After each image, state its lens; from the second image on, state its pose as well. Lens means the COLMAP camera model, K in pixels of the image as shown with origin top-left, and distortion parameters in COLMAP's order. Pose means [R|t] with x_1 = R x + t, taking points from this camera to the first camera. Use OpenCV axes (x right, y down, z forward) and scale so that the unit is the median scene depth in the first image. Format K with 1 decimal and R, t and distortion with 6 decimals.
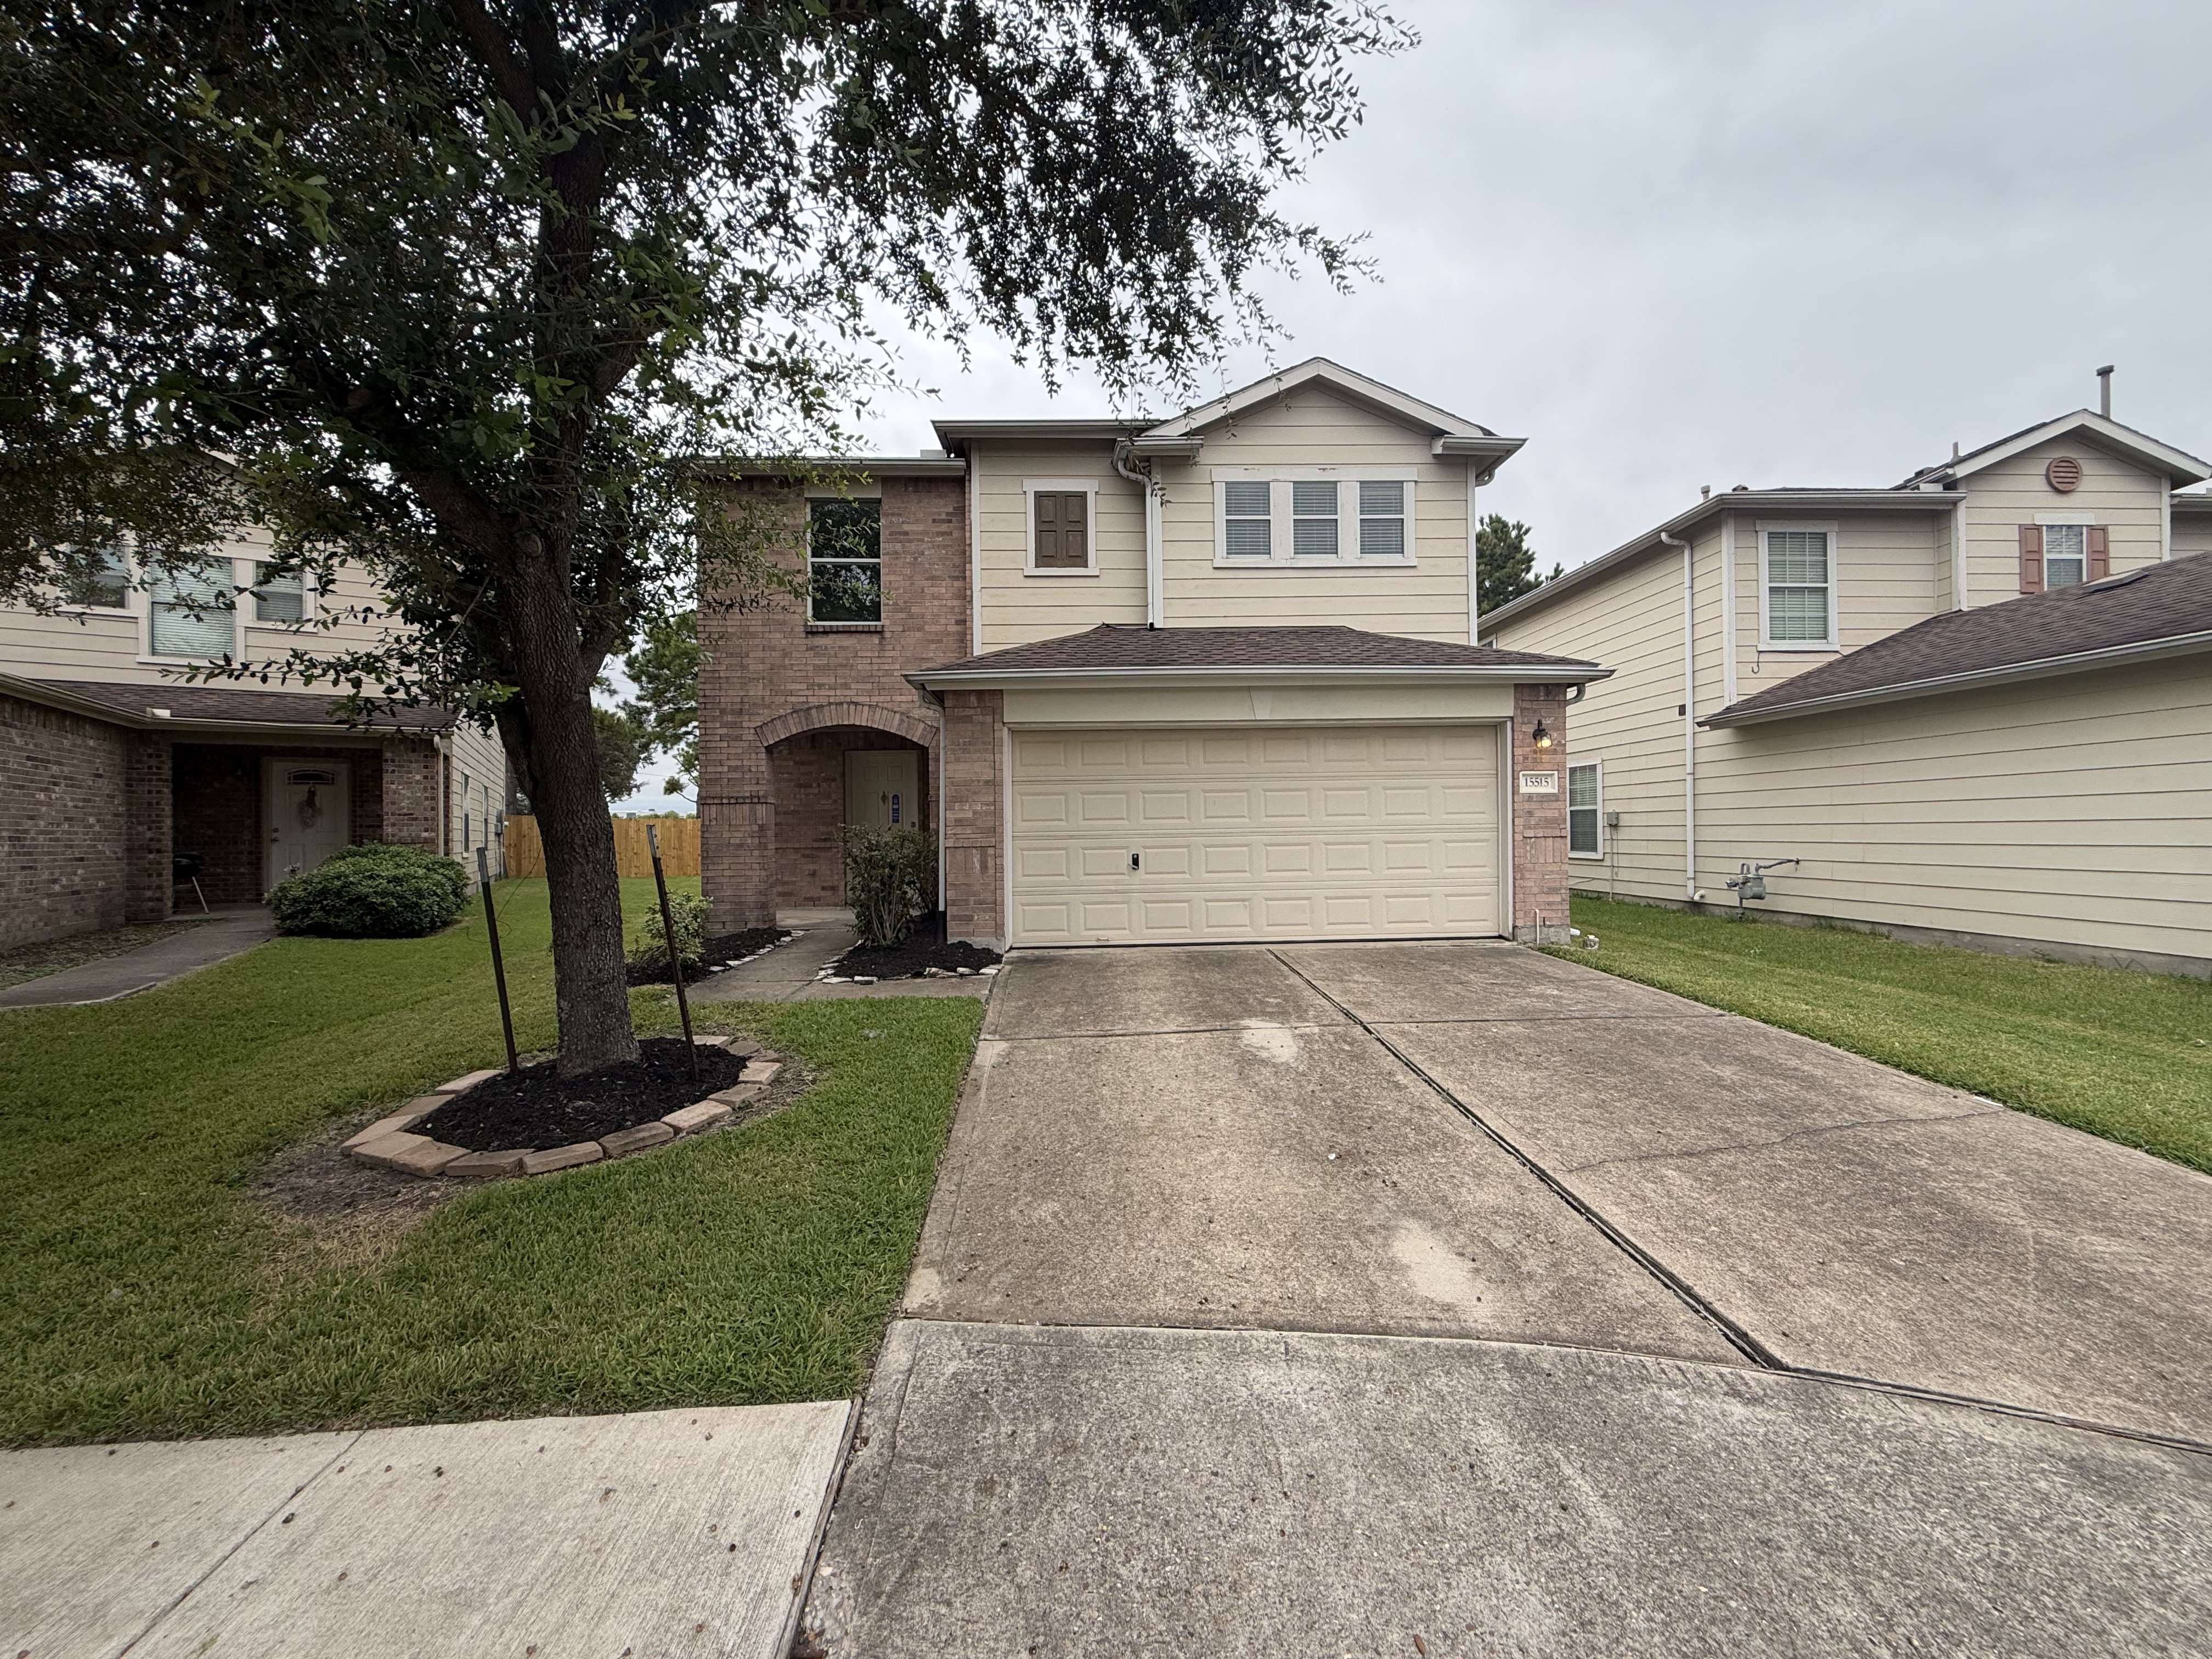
lens RADIAL K [[881.9, 0, 1107.4], [0, 881.9, 831.8], [0, 0, 1]] dist [-0.000490, 0.000468]
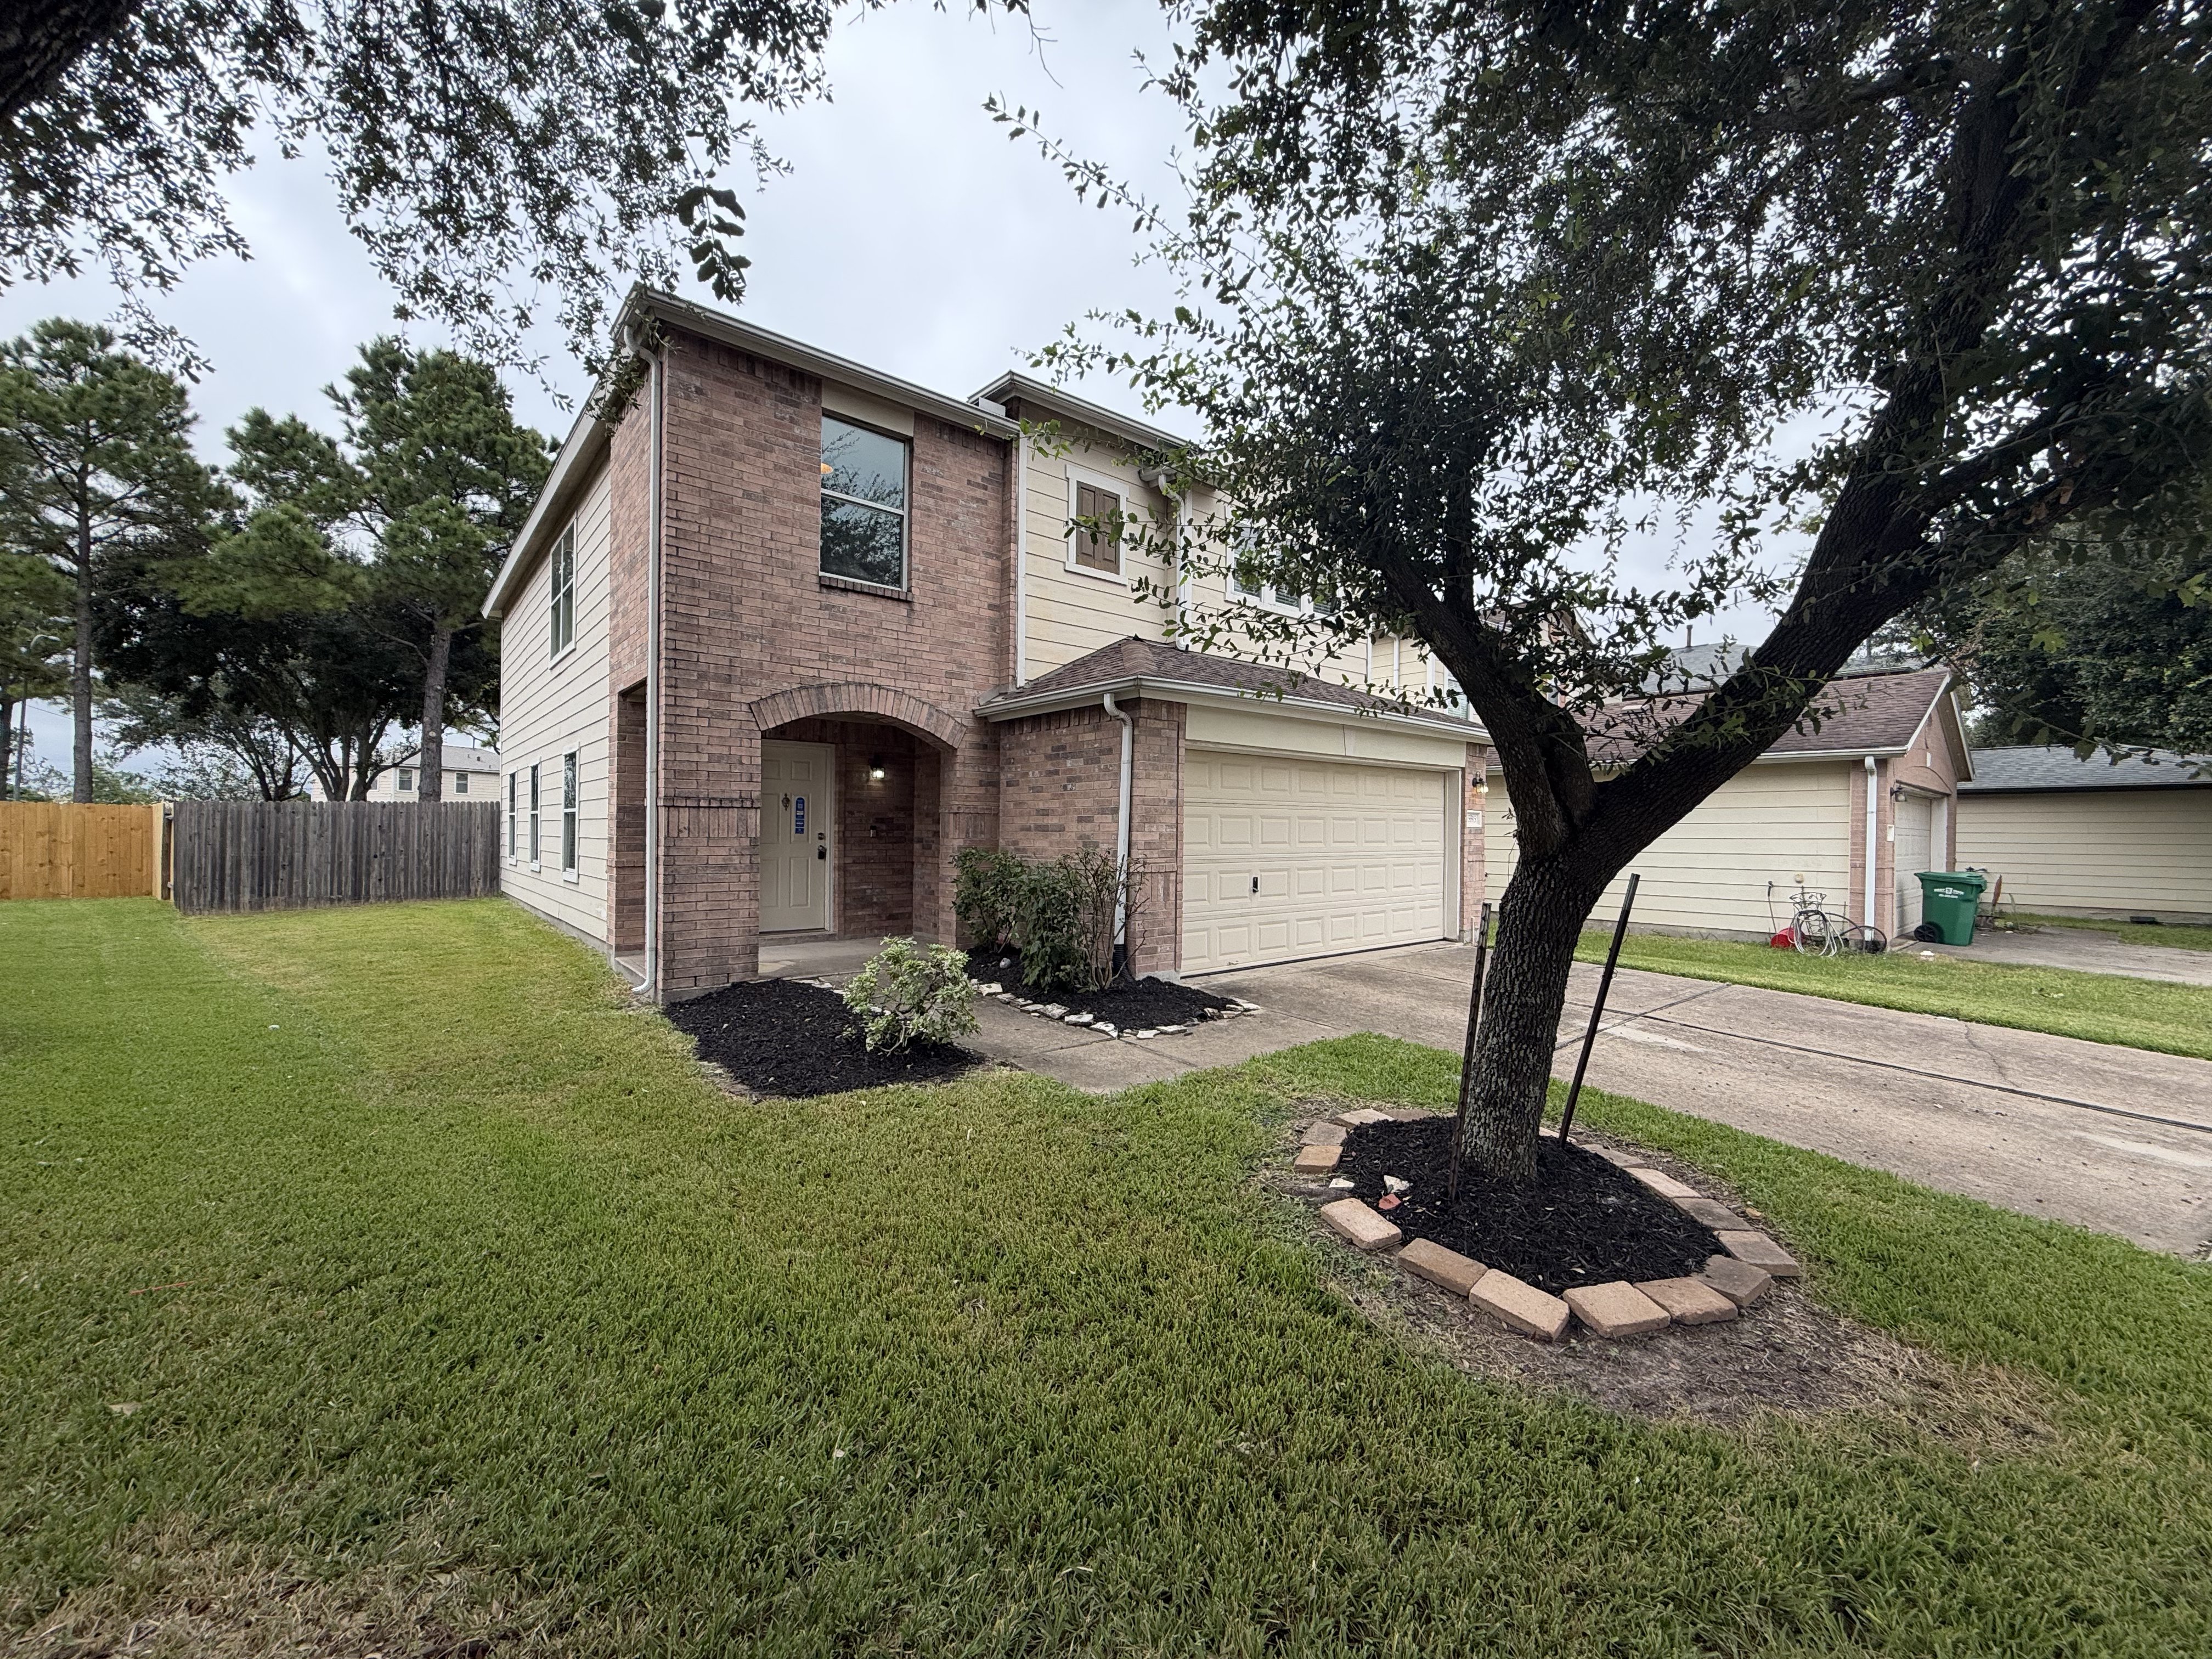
lens RADIAL K [[881.9, 0, 1102.8], [0, 881.9, 829.8], [0, 0, 1]] dist [-0.000490, 0.000468]
pose [[0.789862, 0.021582, 0.612905, -0.627591], [-0.020362, 0.999753, -0.008963, -0.014354], [-0.612946, -0.005400, 0.790106, 0.258732]]
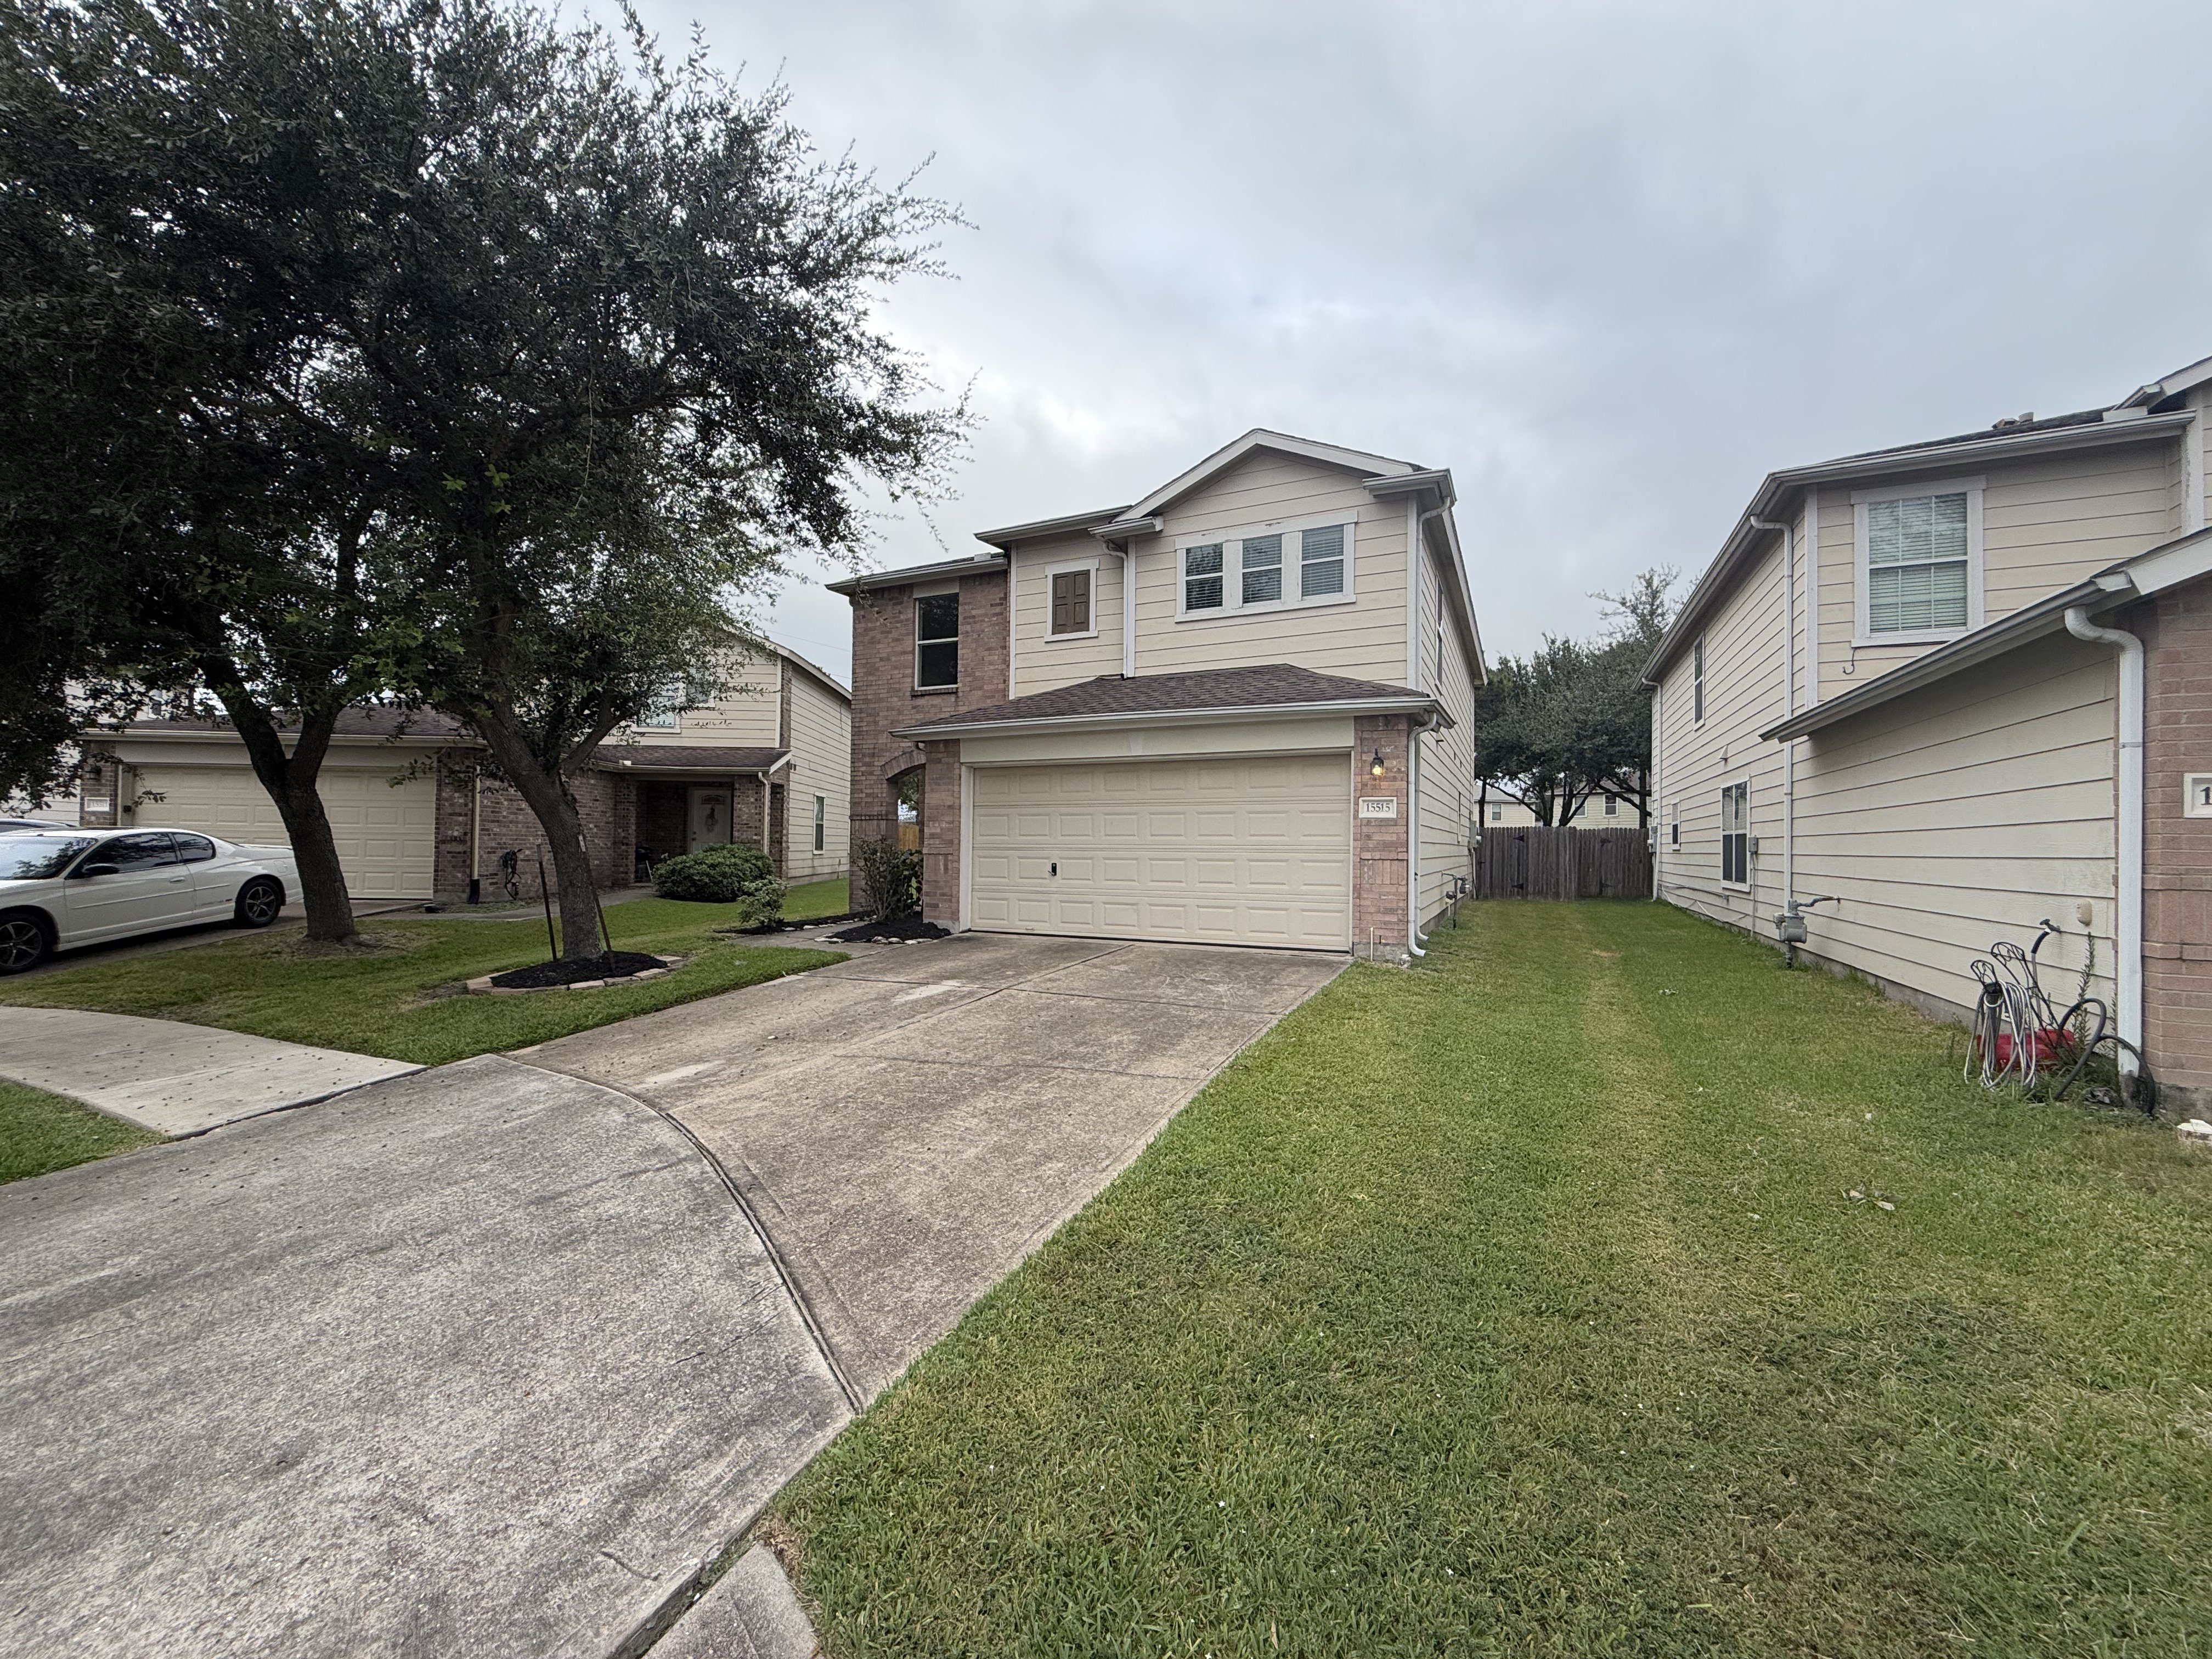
lens RADIAL K [[881.9, 0, 1106.0], [0, 881.9, 831.6], [0, 0, 1]] dist [-0.000490, 0.000468]
pose [[0.884593, 0.015412, -0.466108, 0.588386], [-0.021703, 0.999731, -0.008132, -0.009916], [0.465858, 0.017310, 0.884690, -0.075780]]
